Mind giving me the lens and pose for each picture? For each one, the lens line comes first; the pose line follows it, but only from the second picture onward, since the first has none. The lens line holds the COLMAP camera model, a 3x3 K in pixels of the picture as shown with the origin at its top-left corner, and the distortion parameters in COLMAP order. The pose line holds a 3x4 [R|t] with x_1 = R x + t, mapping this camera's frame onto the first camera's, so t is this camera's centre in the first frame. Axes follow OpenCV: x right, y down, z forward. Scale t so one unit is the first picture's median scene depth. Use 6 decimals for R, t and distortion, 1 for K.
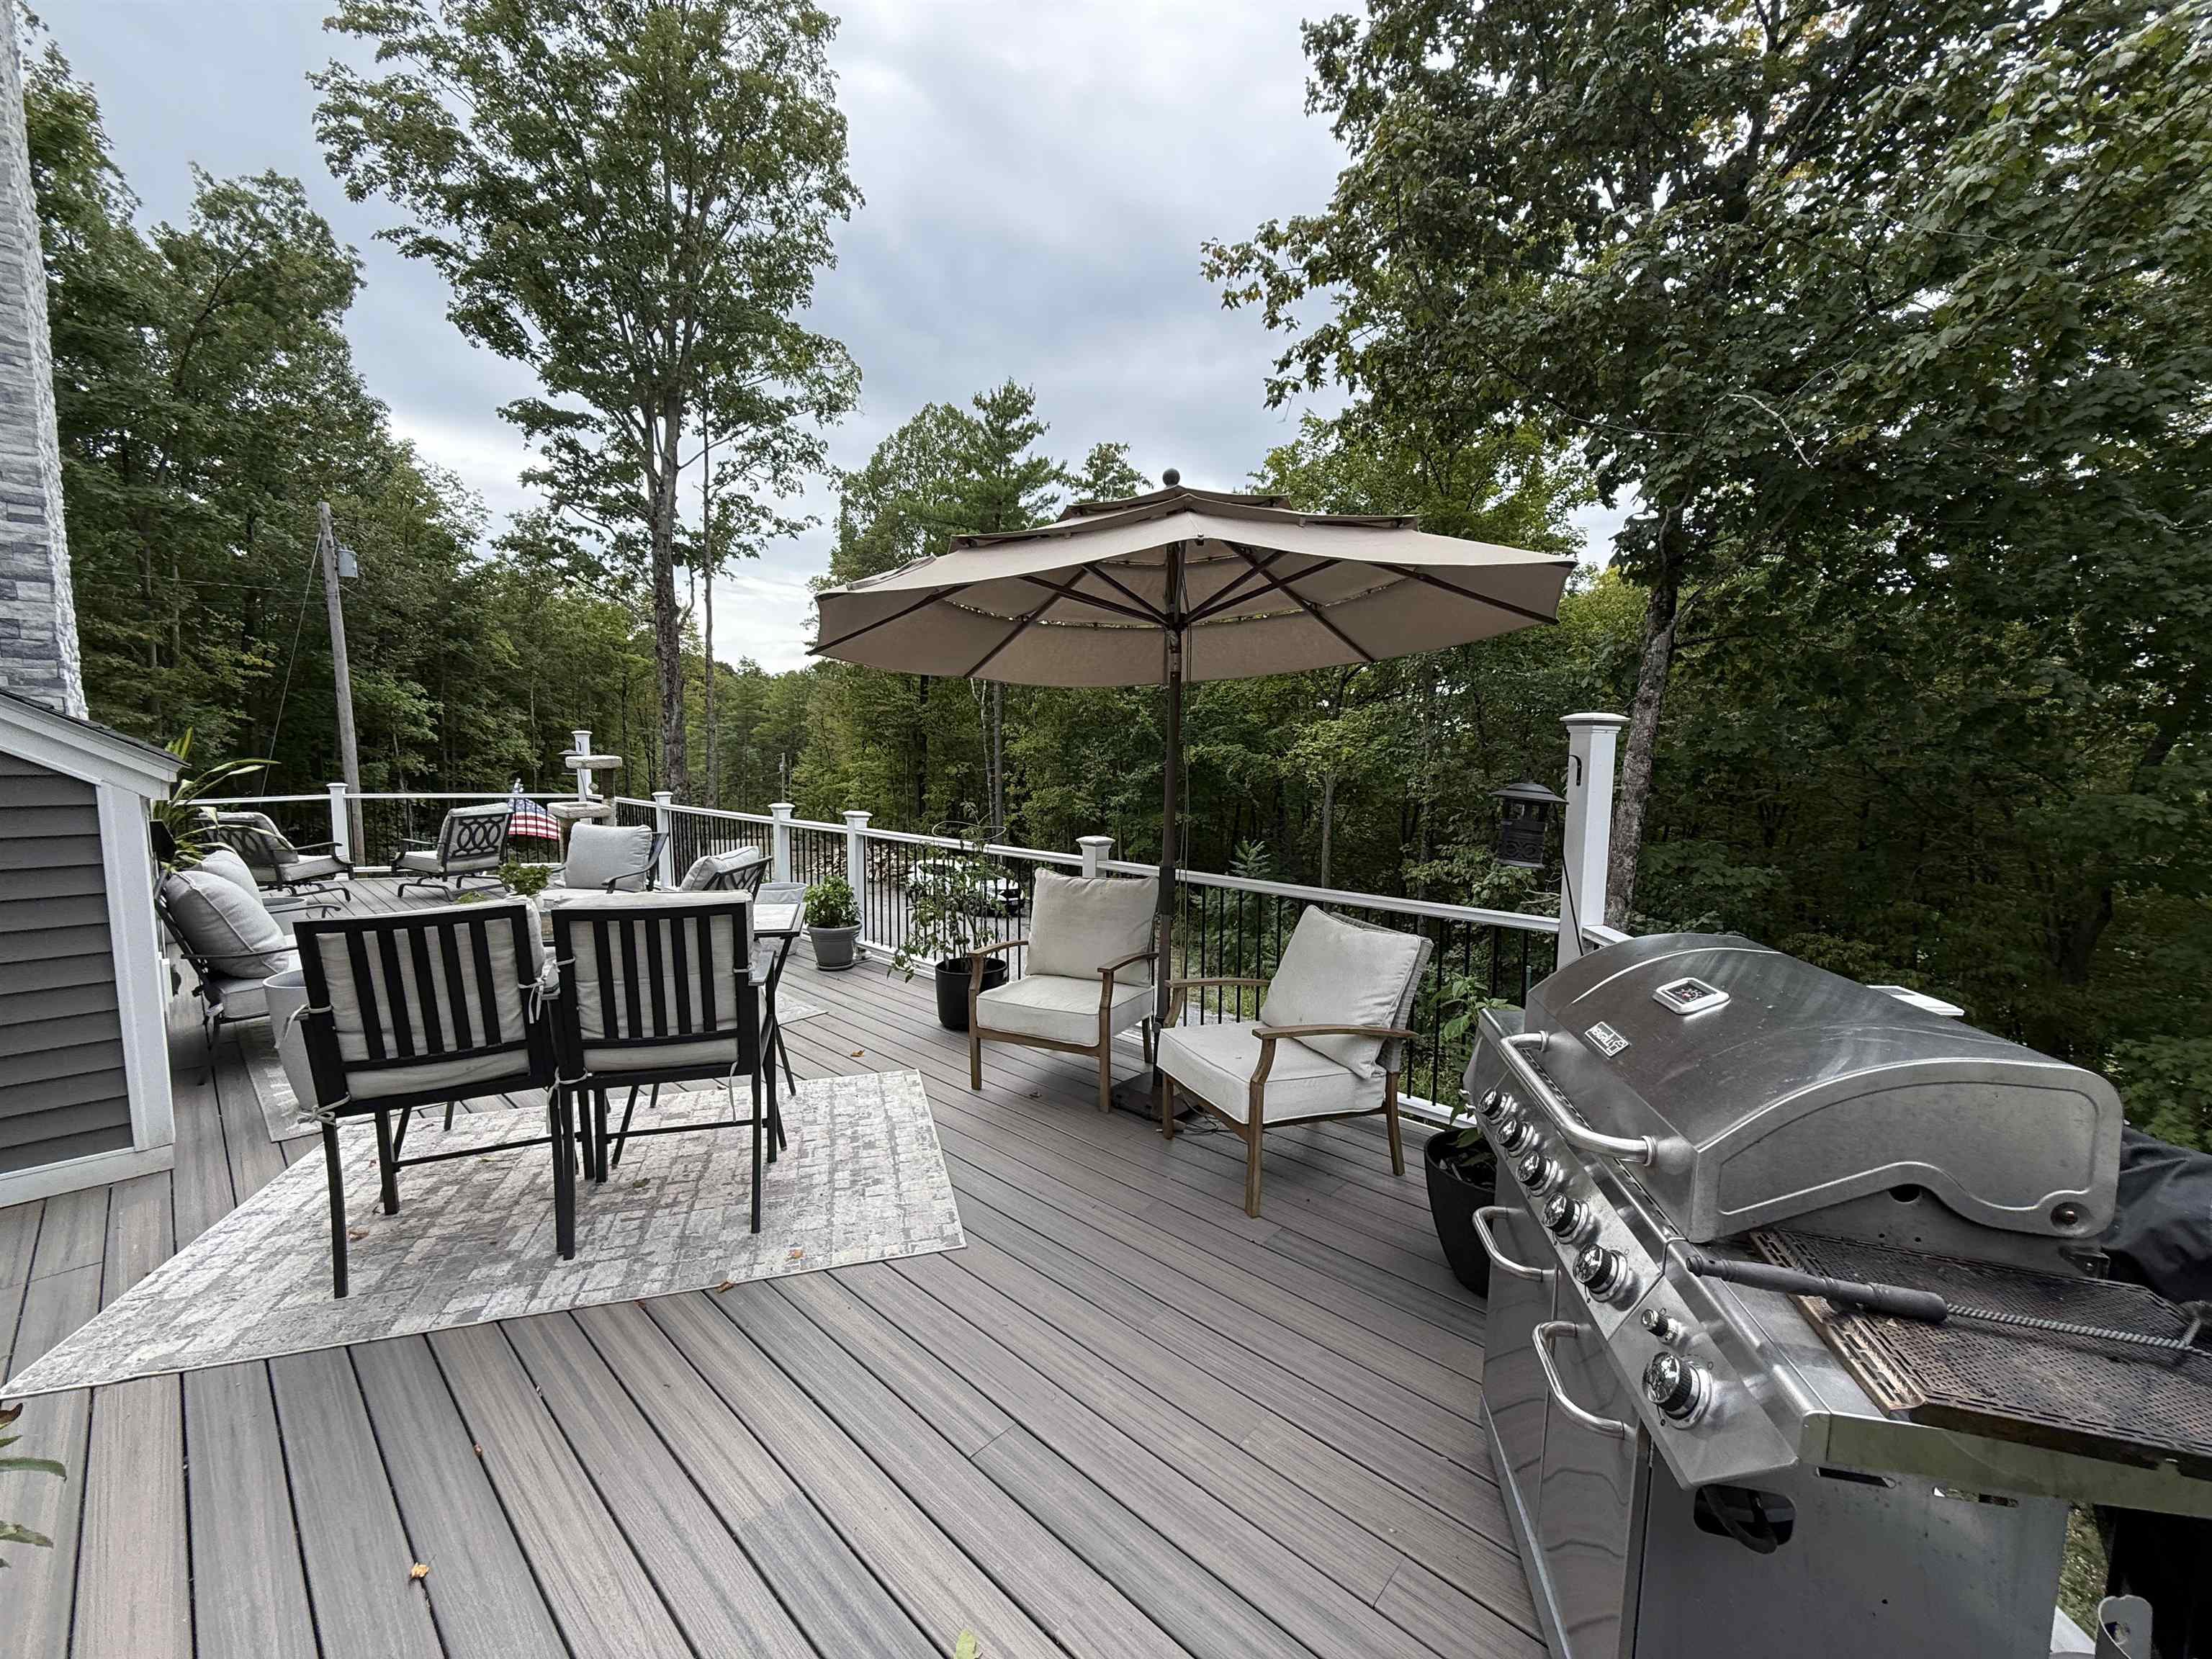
lens RADIAL K [[872.2, 0, 1106.0], [0, 872.2, 829.5], [0, 0, 1]] dist [0.000778, 0.000158]
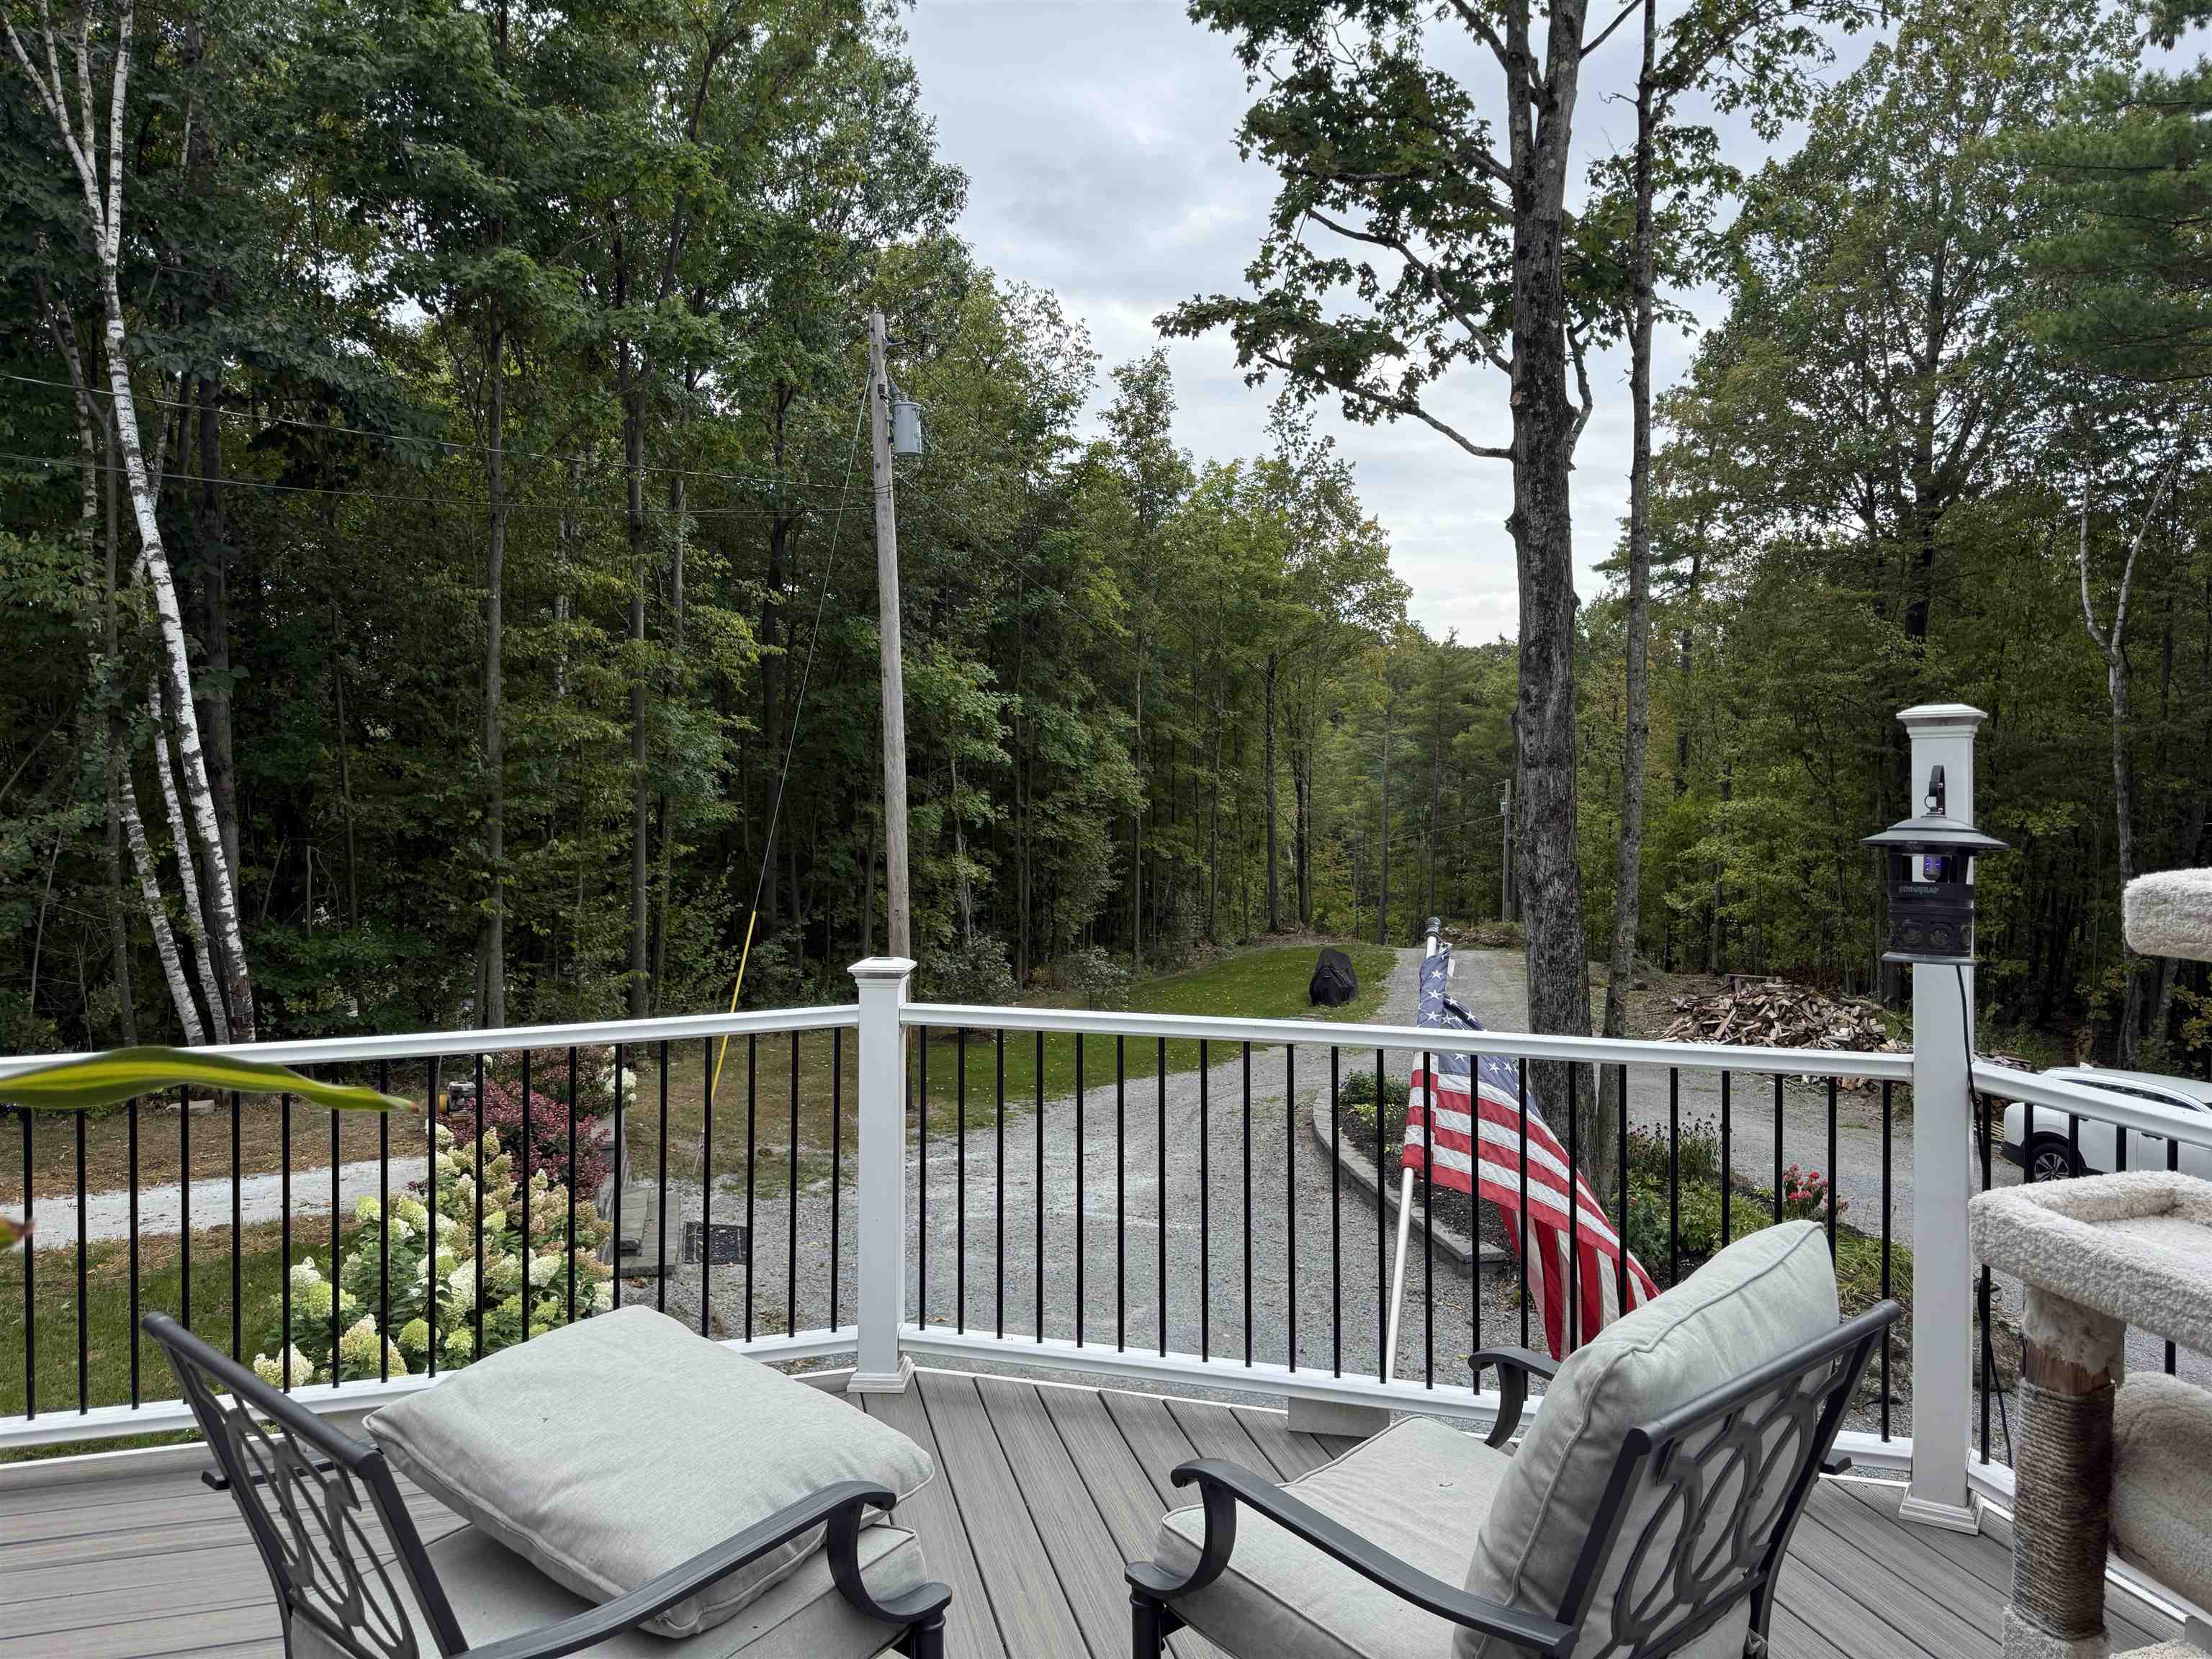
lens RADIAL K [[1545.8, 0, 1106.0], [0, 1545.8, 829.5], [0, 0, 1]] dist [0.154283, -0.000132]
pose [[0.840987, 0.007939, -0.540997, -0.190344], [-0.036959, 0.998400, -0.042802, -0.022522], [0.539792, 0.055991, 0.839934, 0.212844]]
